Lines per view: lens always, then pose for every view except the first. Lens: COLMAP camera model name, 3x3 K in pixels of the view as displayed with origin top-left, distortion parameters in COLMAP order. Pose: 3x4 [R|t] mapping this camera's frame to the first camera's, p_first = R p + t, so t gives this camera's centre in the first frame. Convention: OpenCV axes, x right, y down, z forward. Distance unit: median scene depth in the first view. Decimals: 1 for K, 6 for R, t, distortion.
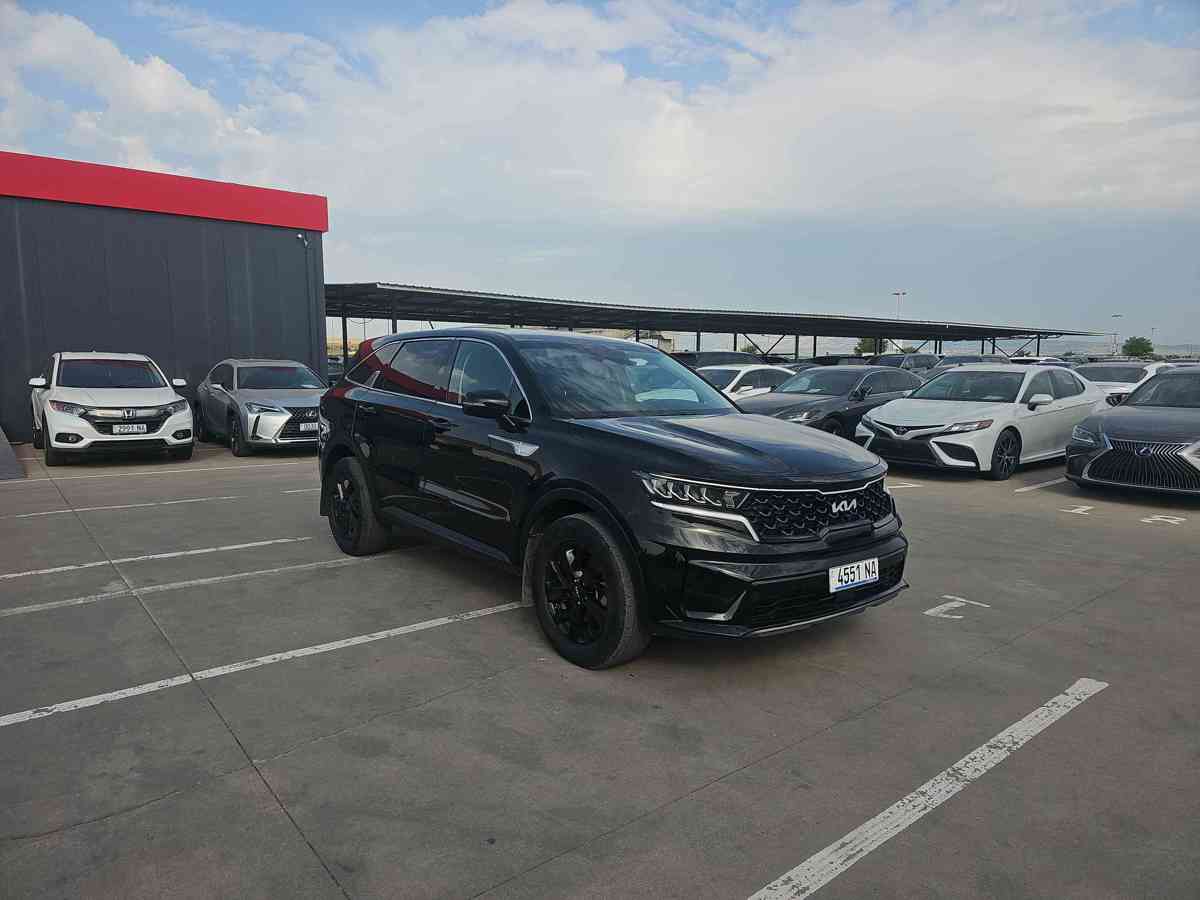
lens RADIAL K [[798.7, 0, 604.7], [0, 798.7, 454.4], [0, 0, 1]] dist [0.037810, -0.037456]
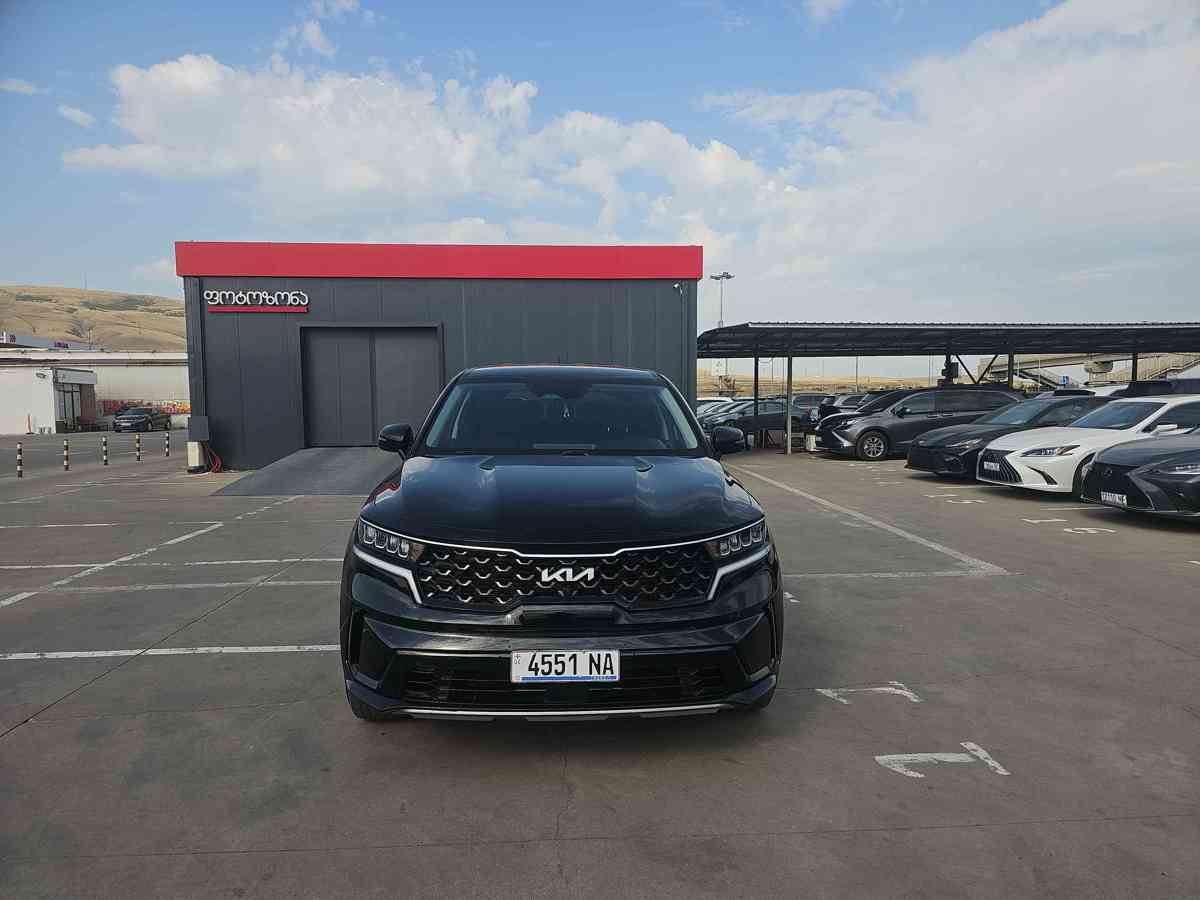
lens RADIAL K [[798.7, 0, 598.8], [0, 798.7, 457.8], [0, 0, 1]] dist [0.037810, -0.037456]
pose [[0.799478, 0.026289, -0.600119, 0.187931], [-0.052840, 0.998247, -0.026663, -0.007112], [0.598366, 0.053026, 0.799466, 0.094444]]
